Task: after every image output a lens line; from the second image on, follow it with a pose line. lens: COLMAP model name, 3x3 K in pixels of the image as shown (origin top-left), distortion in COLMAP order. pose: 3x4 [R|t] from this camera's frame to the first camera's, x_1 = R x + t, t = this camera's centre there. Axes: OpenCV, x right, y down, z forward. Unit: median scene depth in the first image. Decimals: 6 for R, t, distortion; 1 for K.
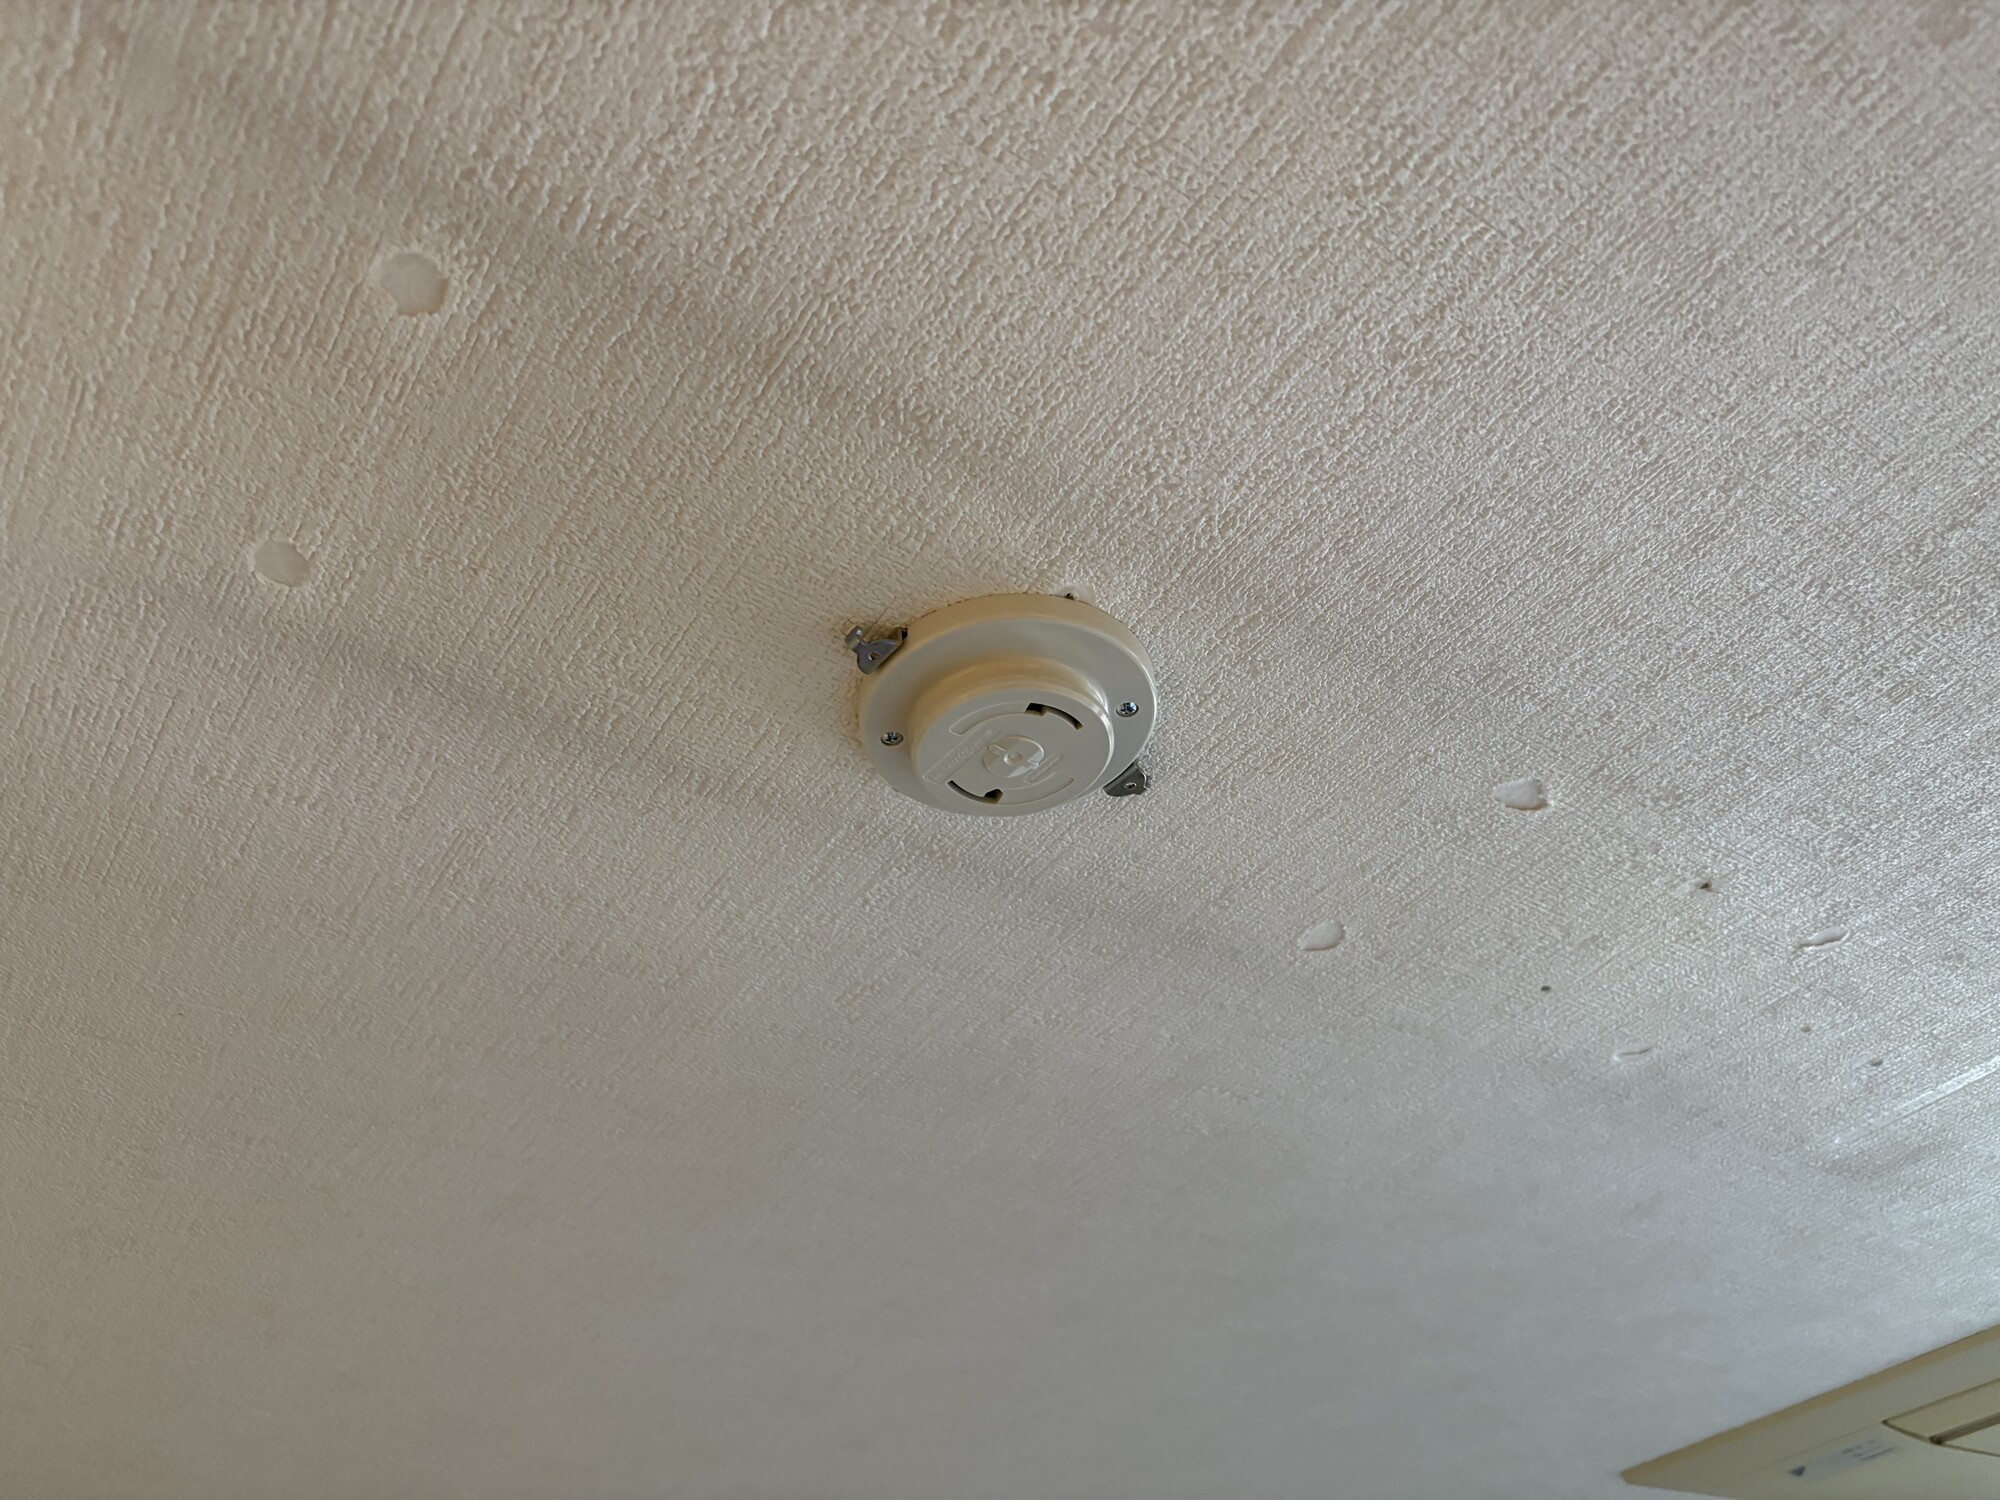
lens RADIAL K [[1513.9, 0, 974.5], [0, 1513.9, 752.3], [0, 0, 1]] dist [0.056968, -0.069925]
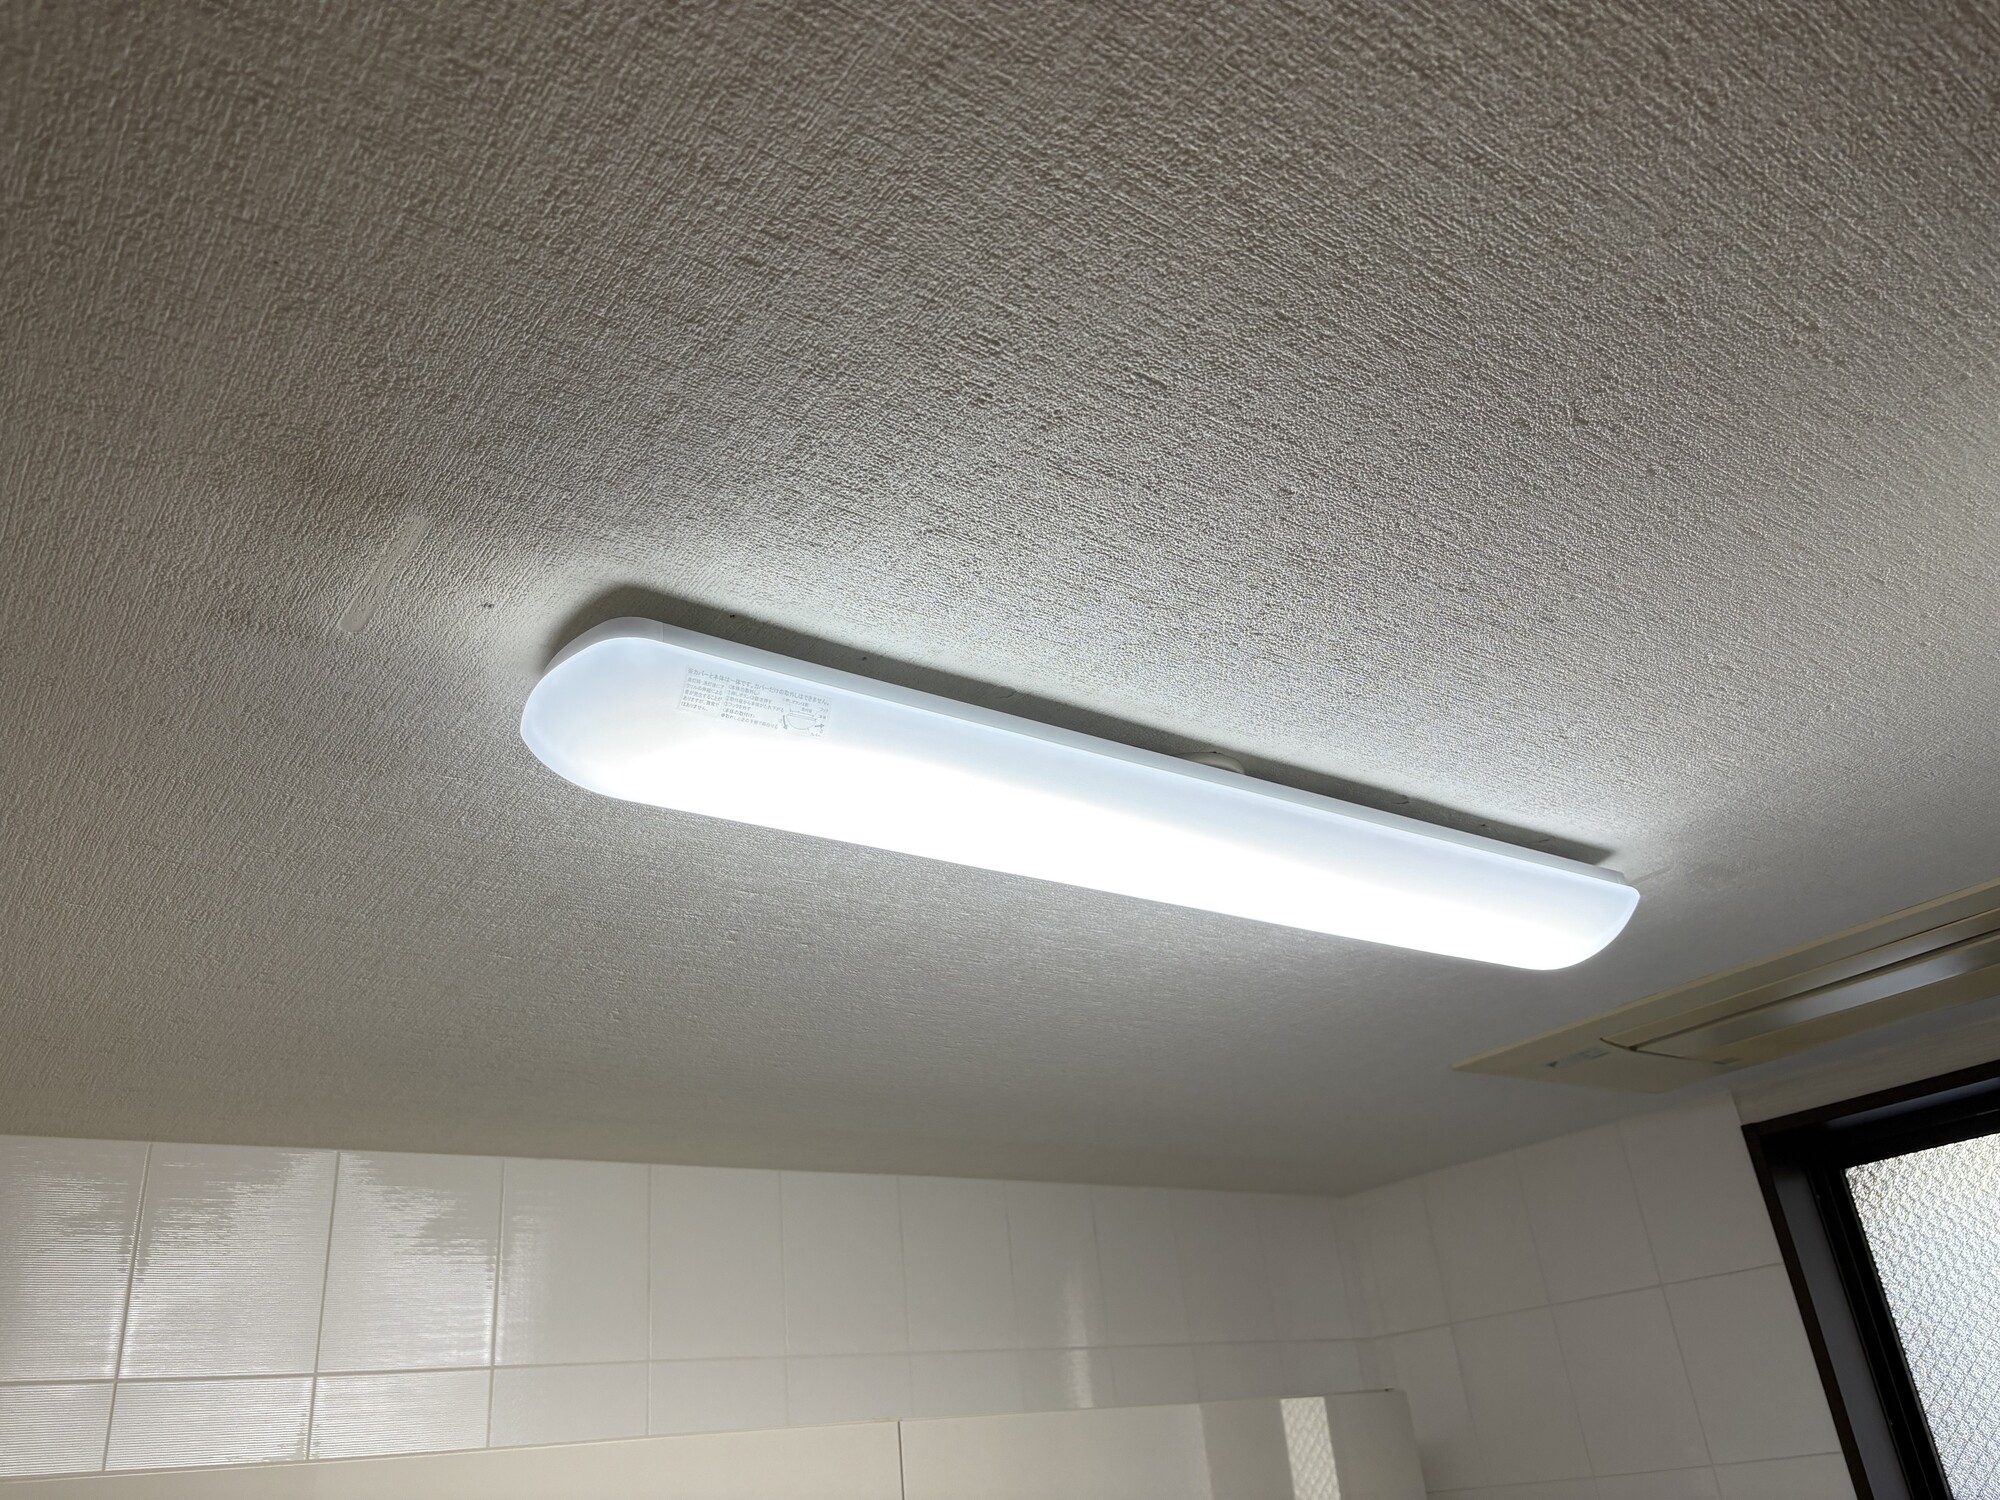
lens RADIAL K [[1513.9, 0, 974.5], [0, 1513.9, 752.3], [0, 0, 1]] dist [0.056968, -0.069925]
pose [[0.999391, 0.004640, 0.034582, -0.227380], [-0.013094, 0.968554, 0.248458, -0.393637], [-0.032342, -0.248760, 0.968025, -0.756736]]
